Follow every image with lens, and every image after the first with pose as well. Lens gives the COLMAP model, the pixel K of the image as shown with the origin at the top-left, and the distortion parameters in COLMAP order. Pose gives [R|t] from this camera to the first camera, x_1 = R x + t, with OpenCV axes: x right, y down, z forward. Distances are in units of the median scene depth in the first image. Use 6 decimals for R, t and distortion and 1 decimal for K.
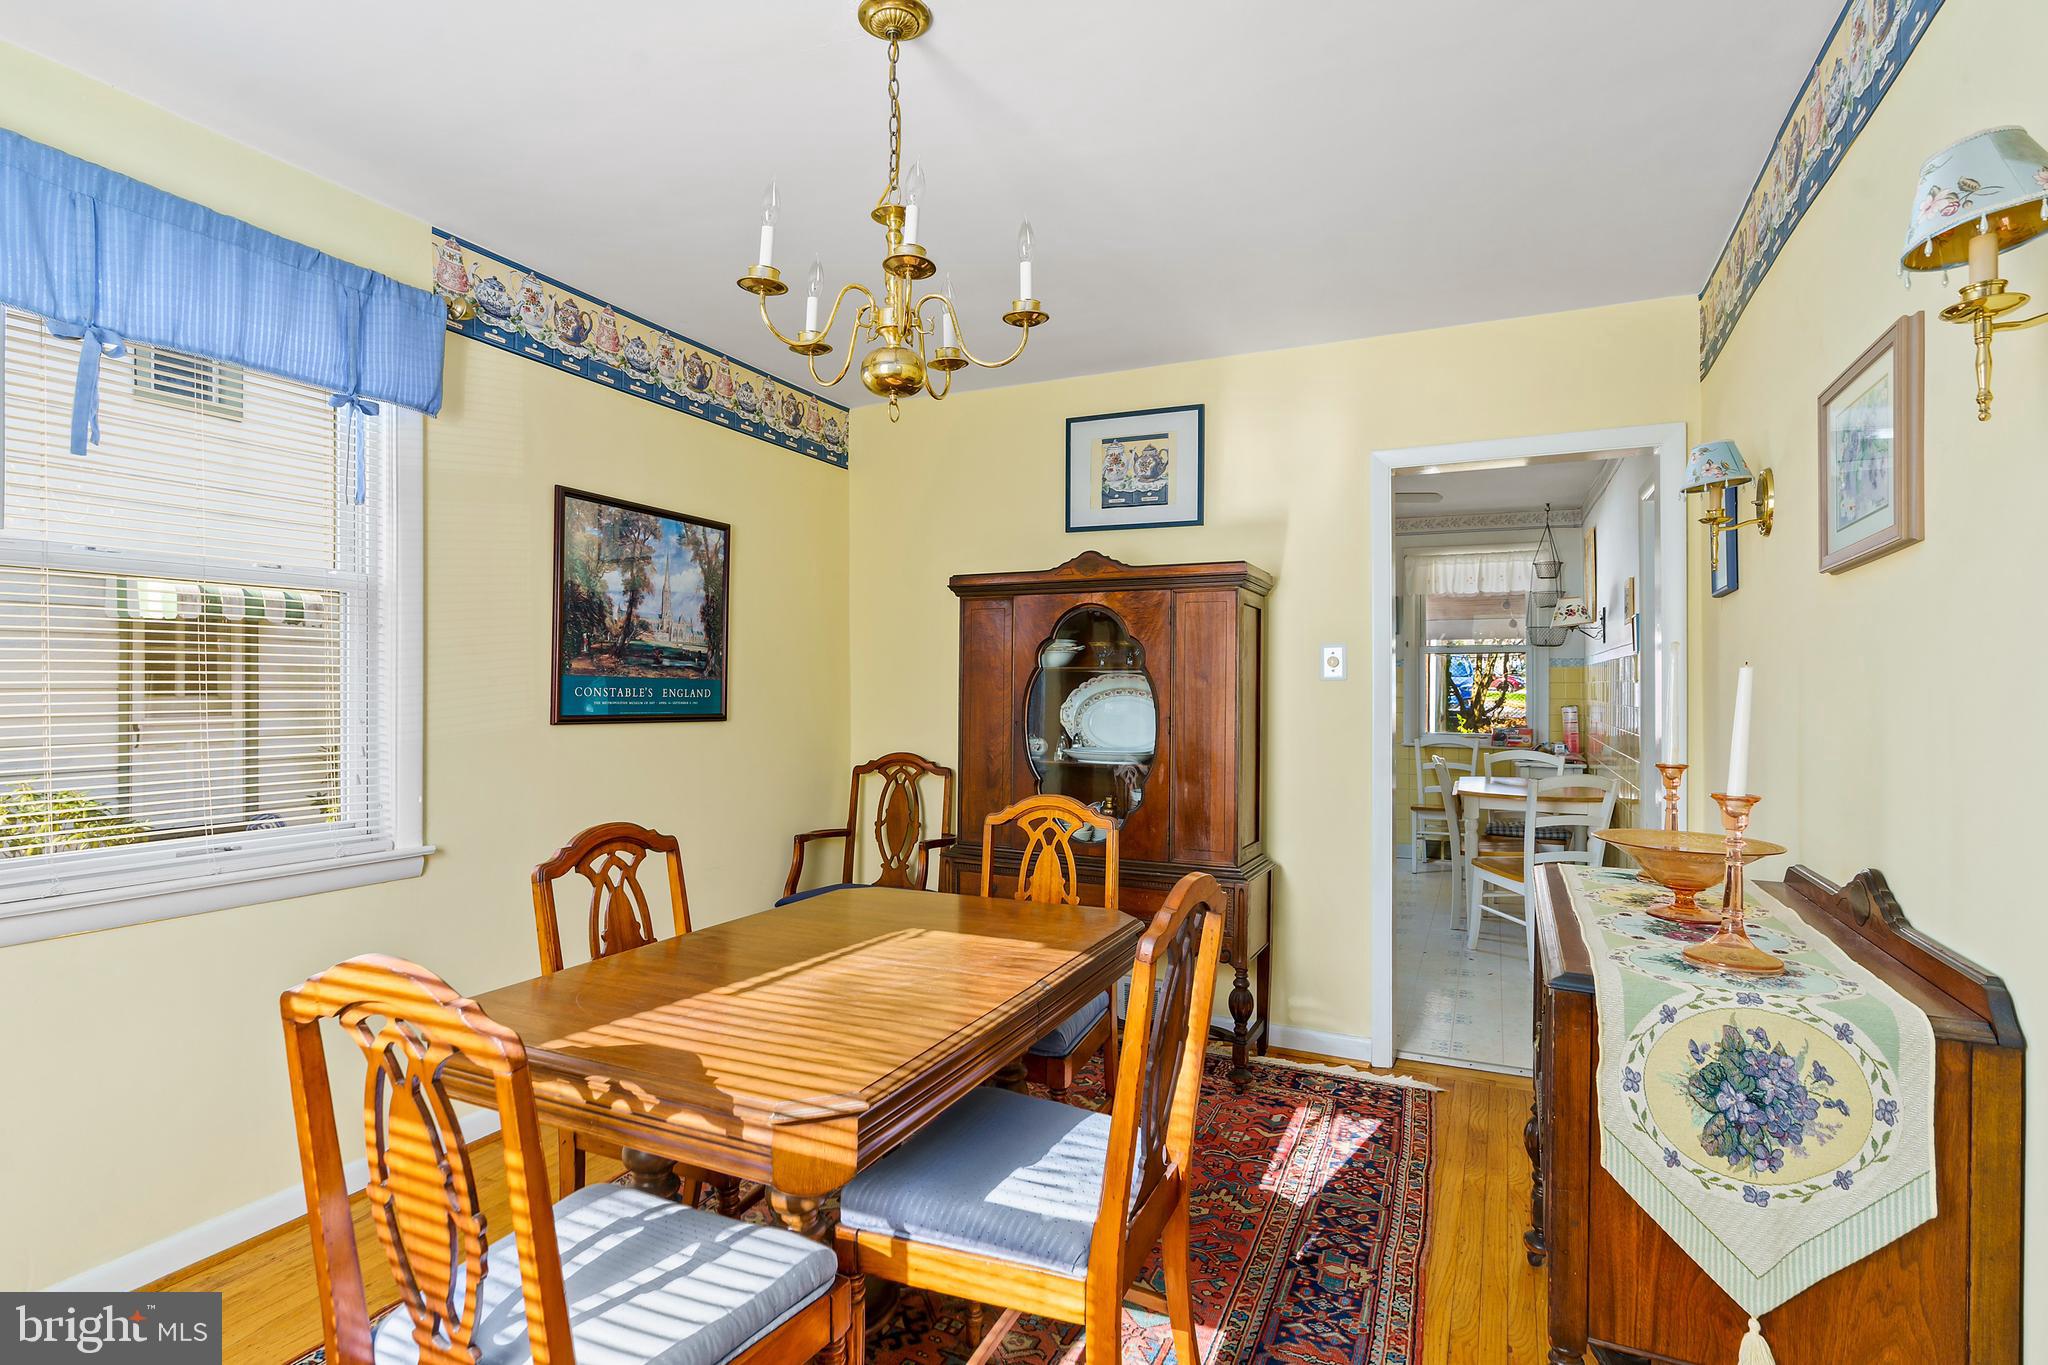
lens RADIAL K [[1013.2, 0, 1024.0], [0, 1013.2, 682.5], [0, 0, 1]] dist [-0.000328, 0.000040]
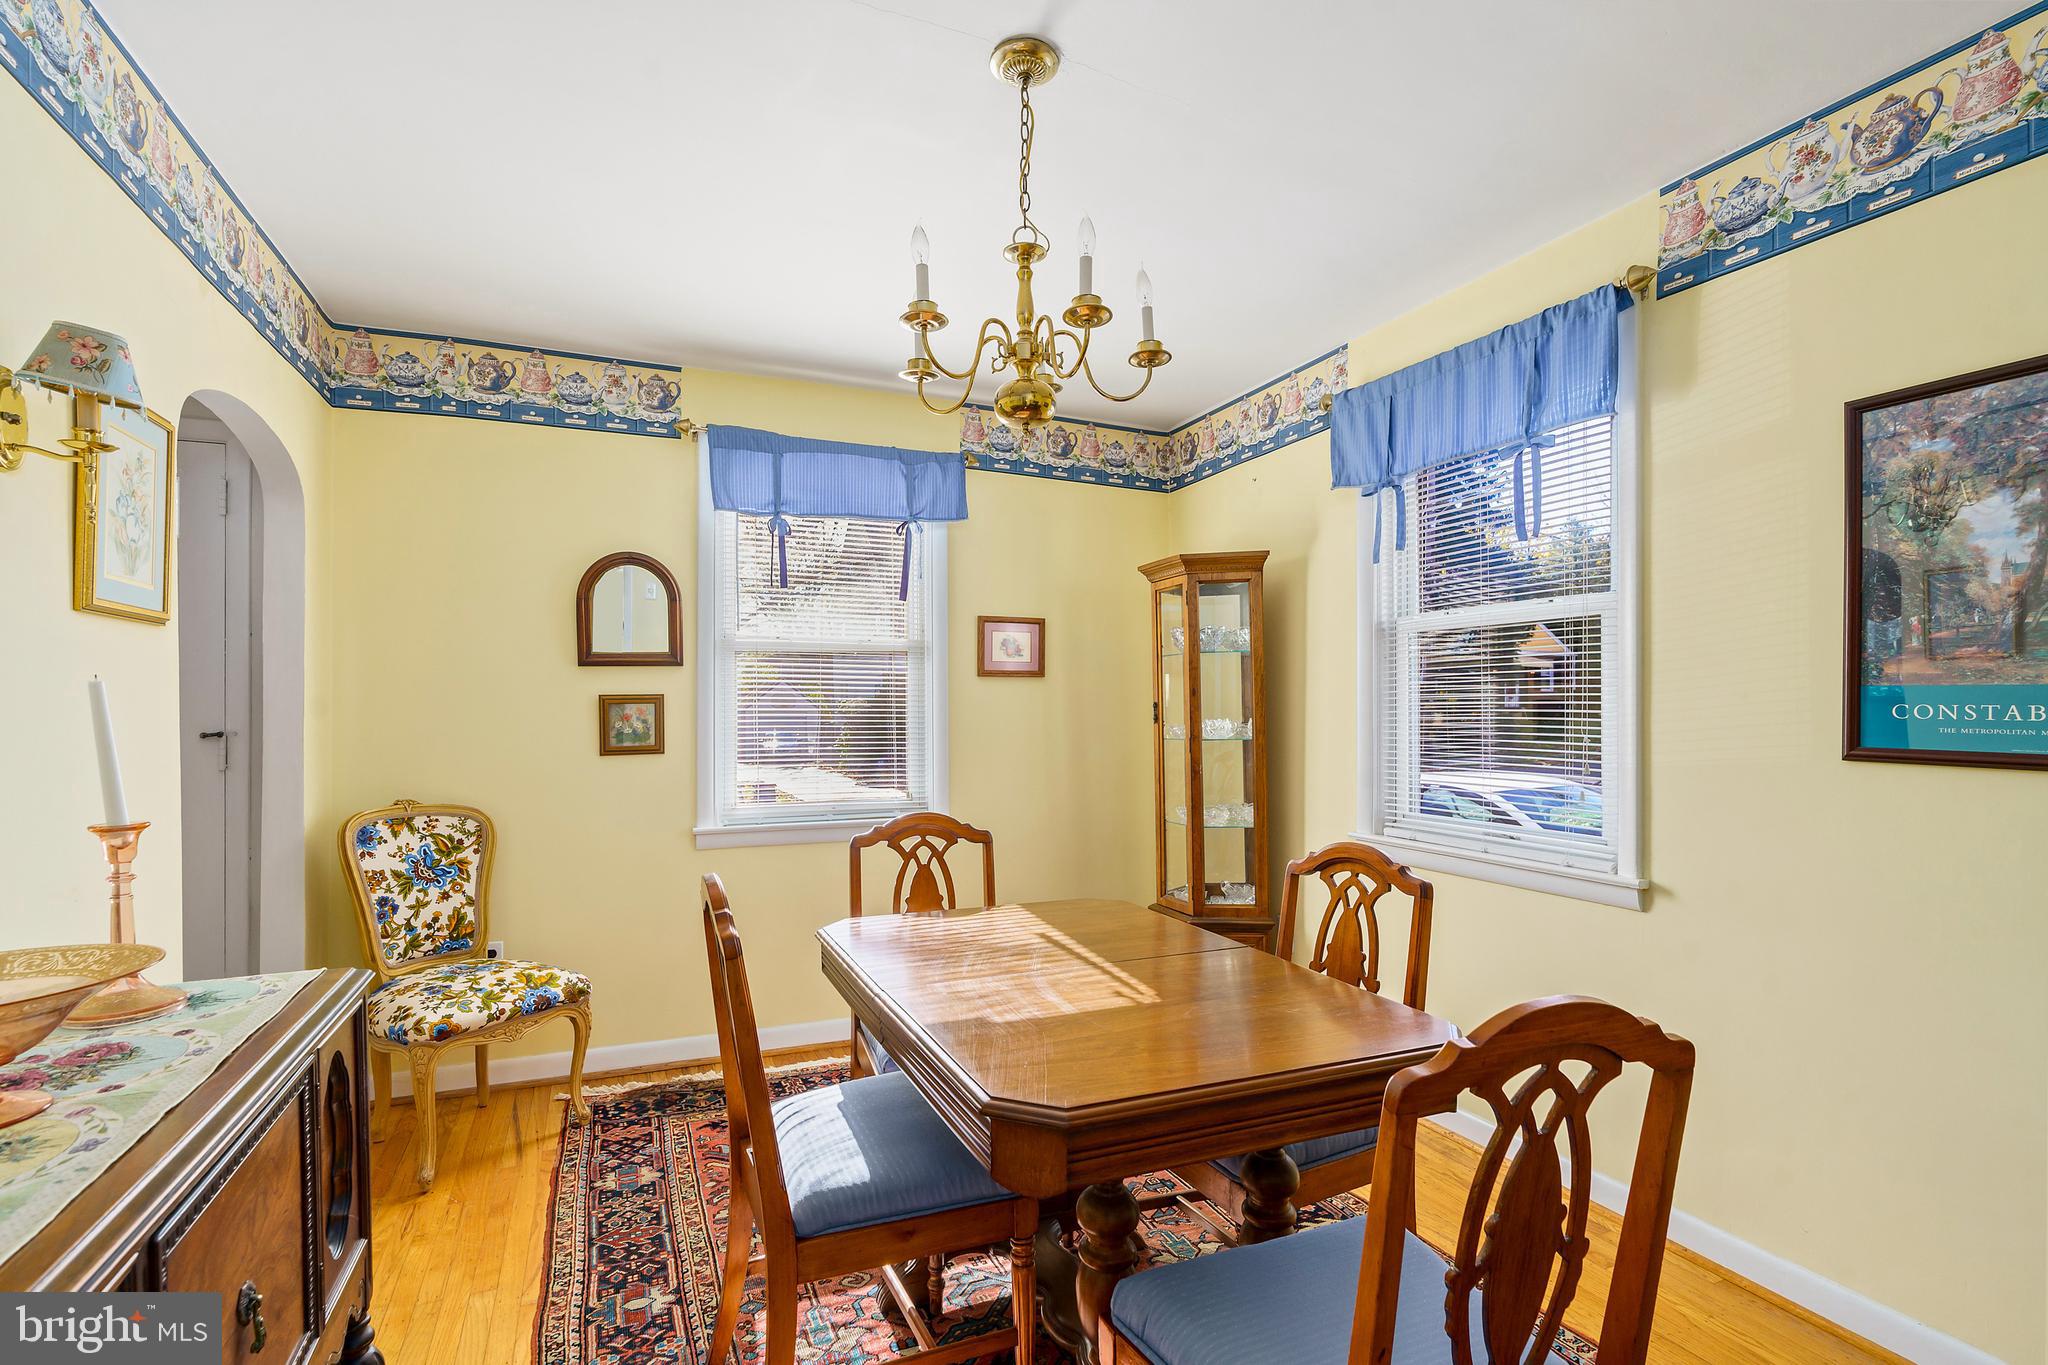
lens RADIAL K [[1021.4, 0, 1013.7], [0, 1021.4, 713.4], [0, 0, 1]] dist [0.001277, 0.000360]
pose [[-0.668149, -0.004623, -0.744013, 0.434217], [-0.000851, 0.999985, -0.005449, 0.015468], [0.744027, -0.003007, -0.668143, 1.107475]]
